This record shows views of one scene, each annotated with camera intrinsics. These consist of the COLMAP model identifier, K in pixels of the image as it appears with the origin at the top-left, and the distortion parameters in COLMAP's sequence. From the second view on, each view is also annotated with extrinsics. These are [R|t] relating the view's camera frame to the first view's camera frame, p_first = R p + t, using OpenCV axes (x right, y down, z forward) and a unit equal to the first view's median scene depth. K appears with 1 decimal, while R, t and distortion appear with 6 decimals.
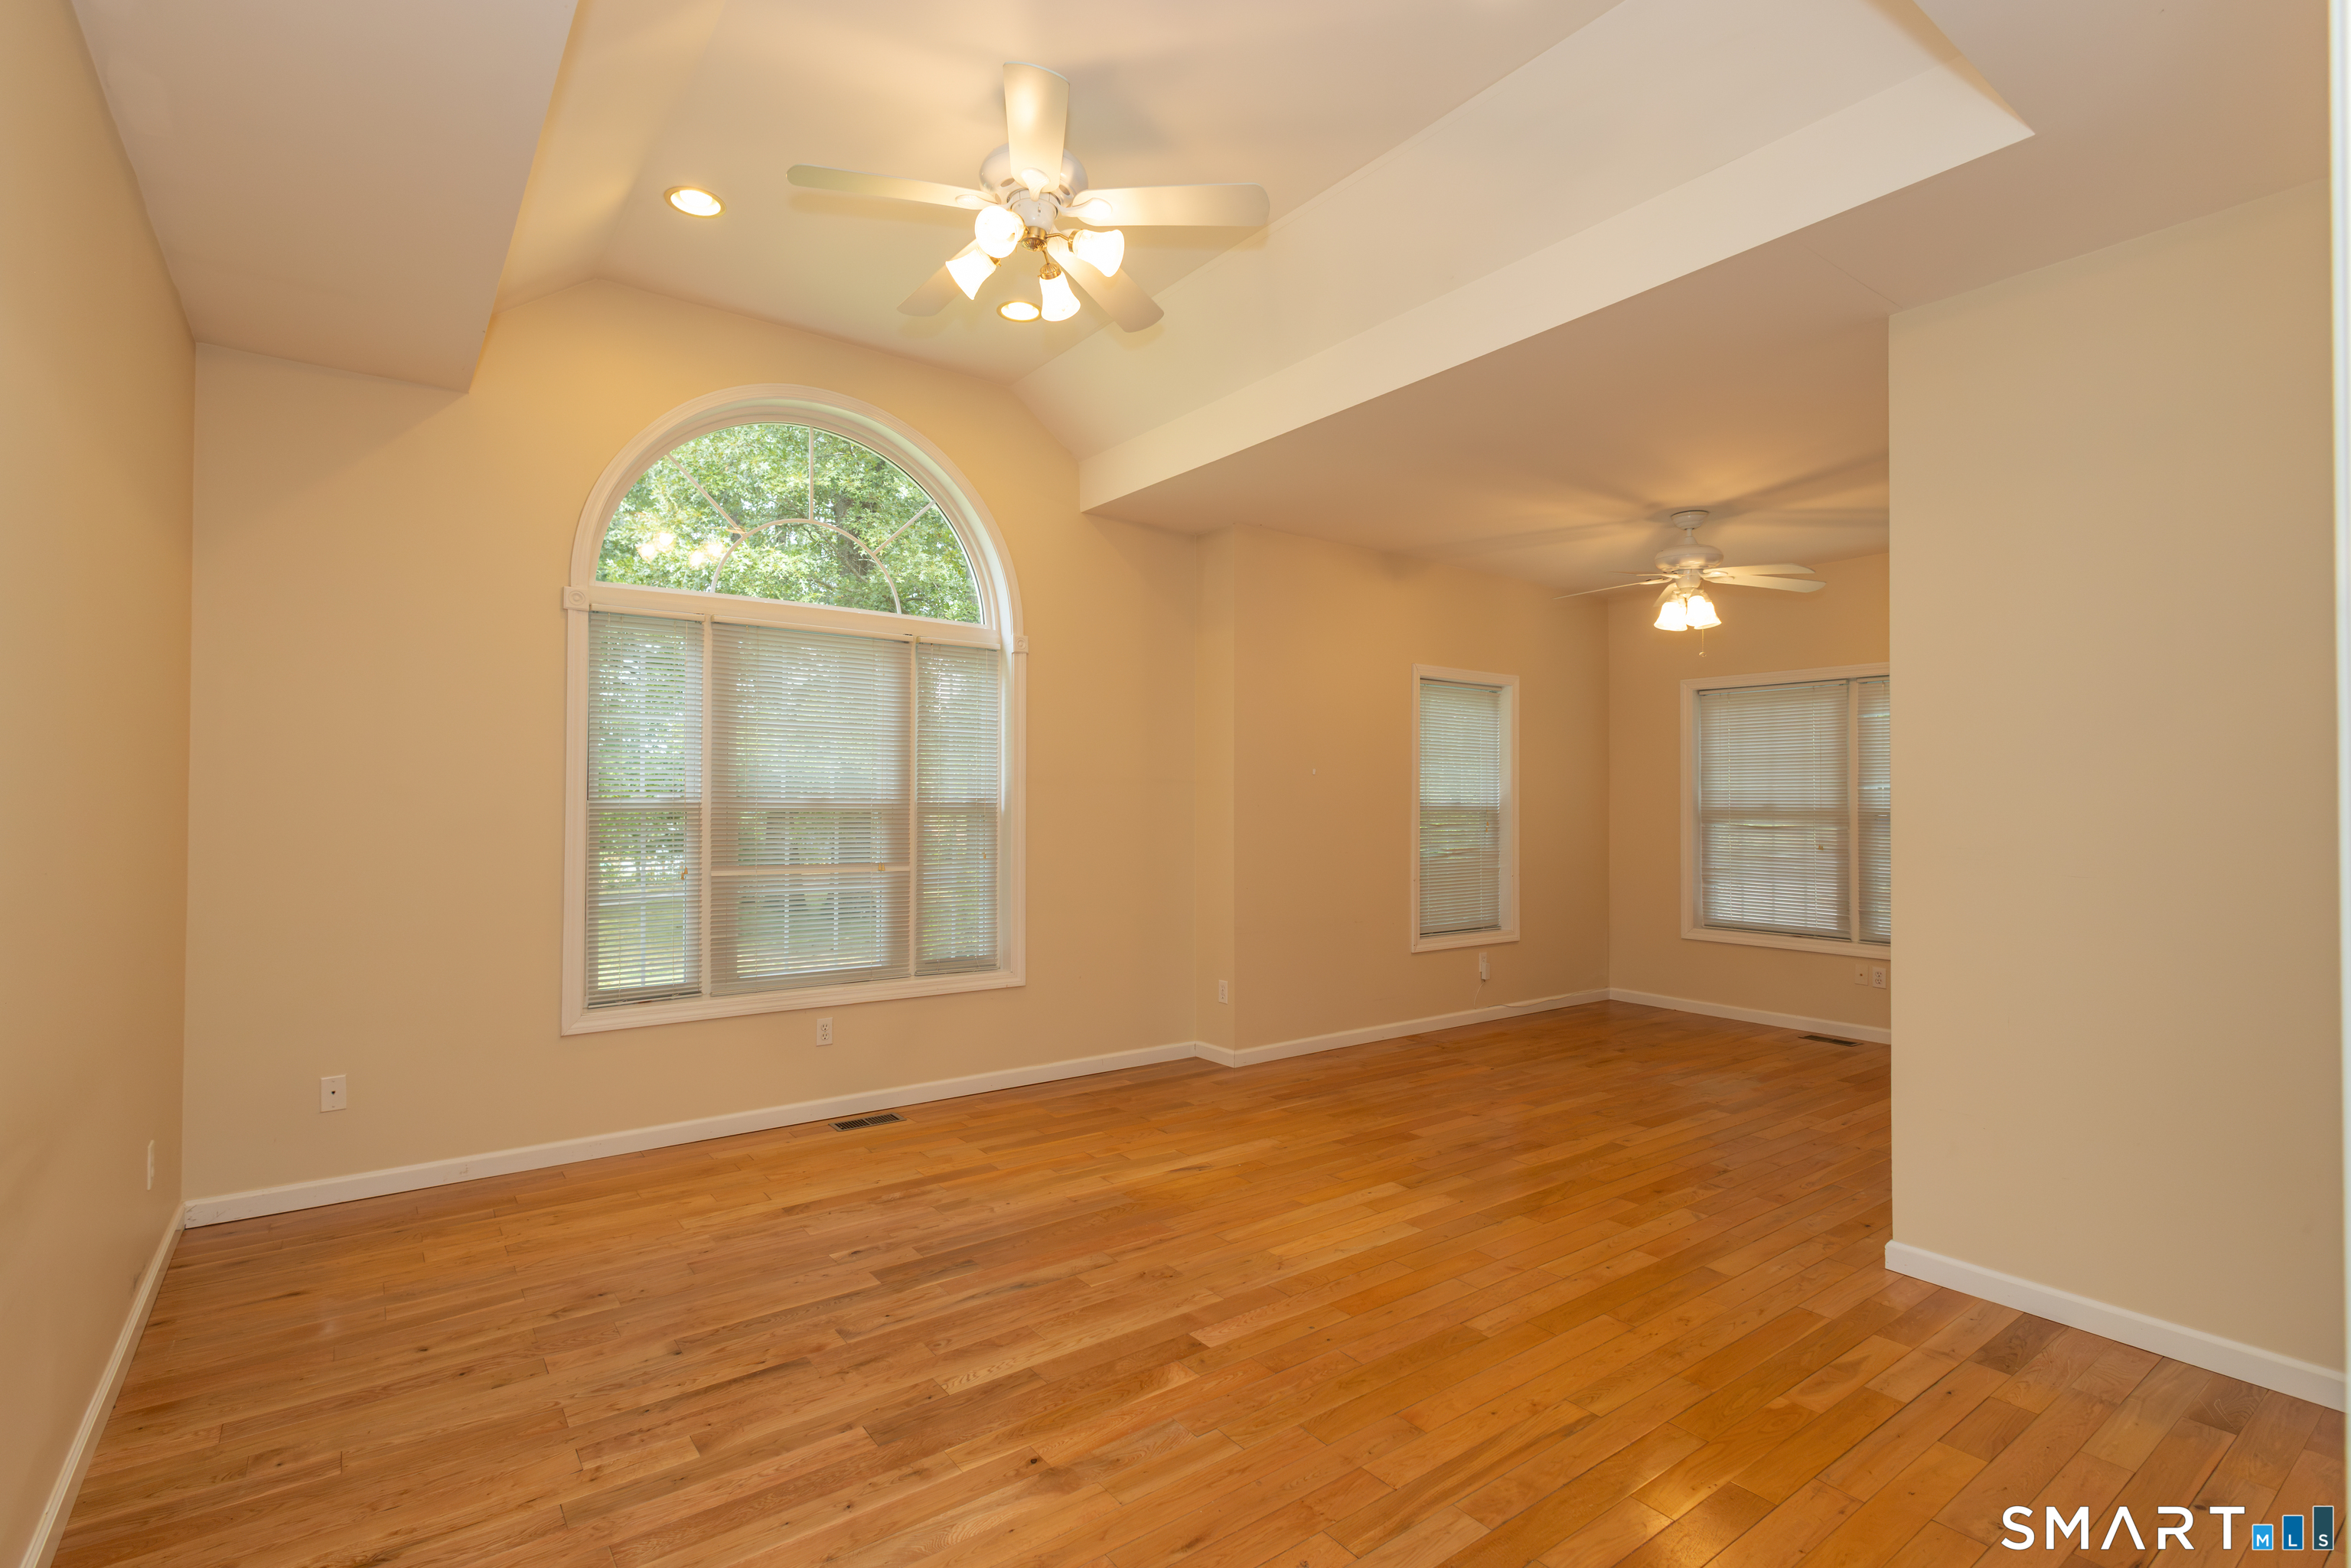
lens RADIAL K [[1086.7, 0, 1167.4], [0, 1086.7, 790.1], [0, 0, 1]] dist [0.001916, 0.000163]
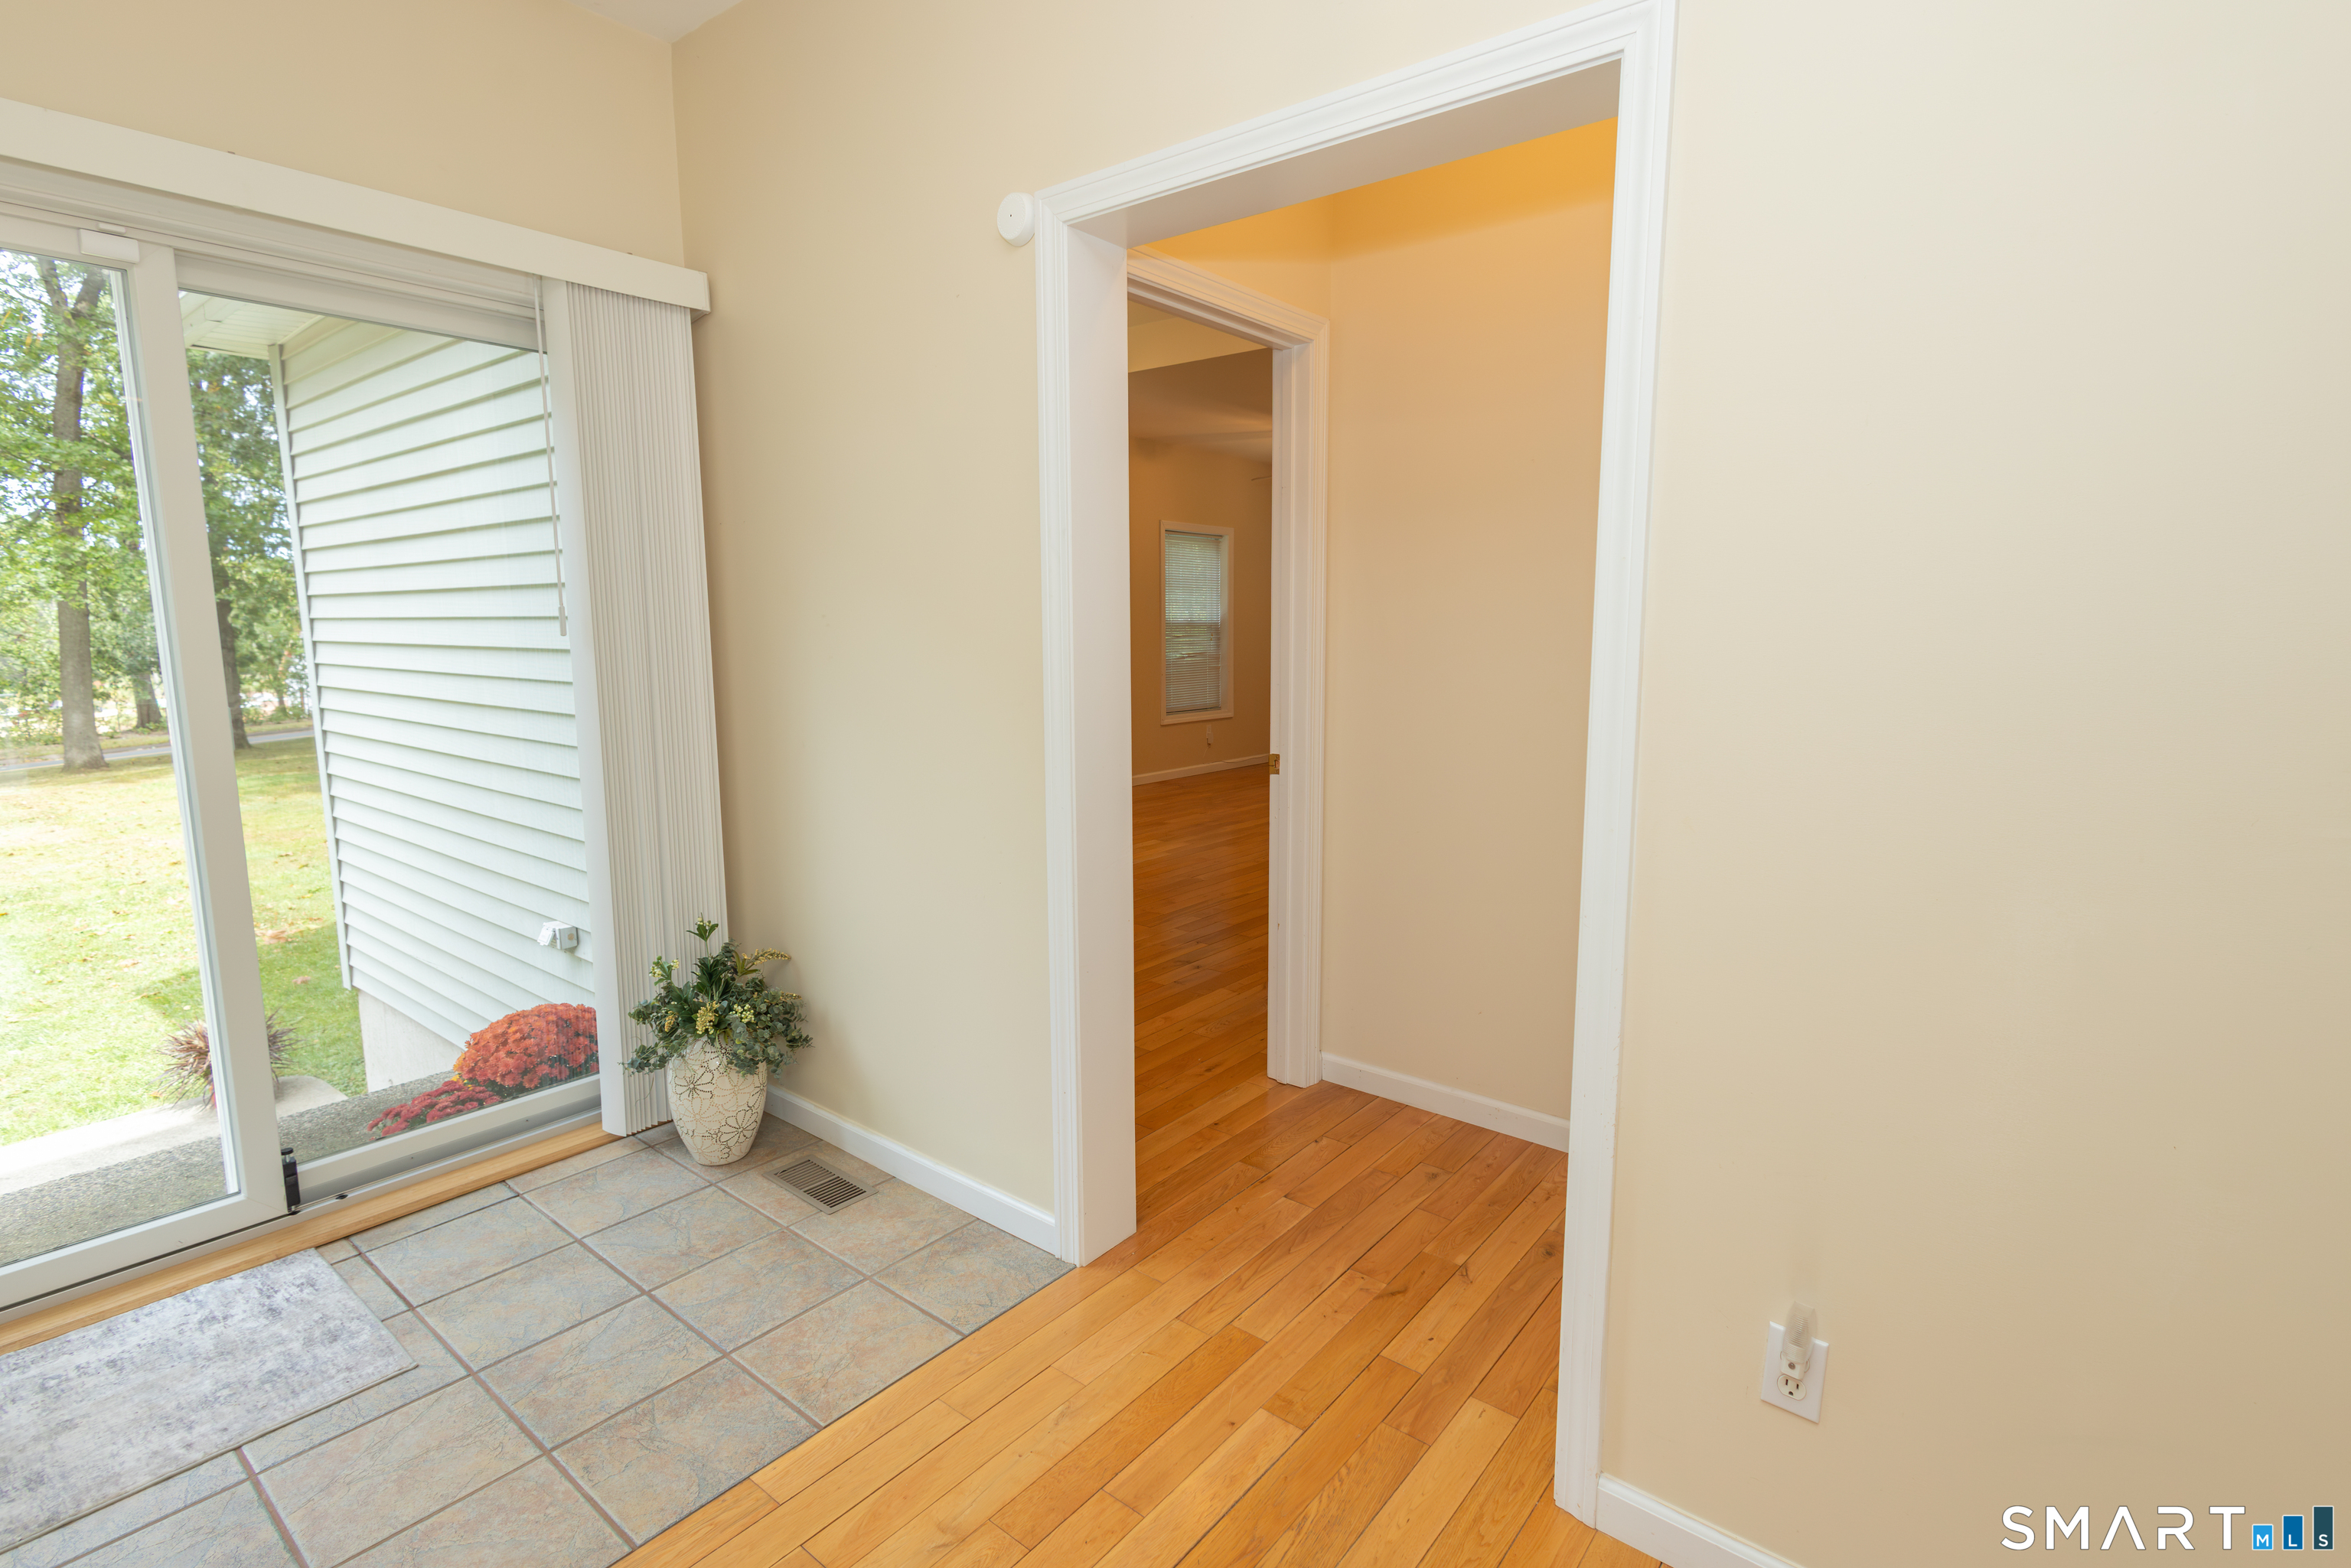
lens RADIAL K [[1119.7, 0, 1174.8], [0, 1119.7, 773.3], [0, 0, 1]] dist [0.015111, 0.000078]
pose [[0.970413, -0.037993, 0.238443, -0.107246], [0.004644, 0.990297, 0.138892, 0.007945], [-0.241406, -0.133676, 0.961173, -0.414545]]
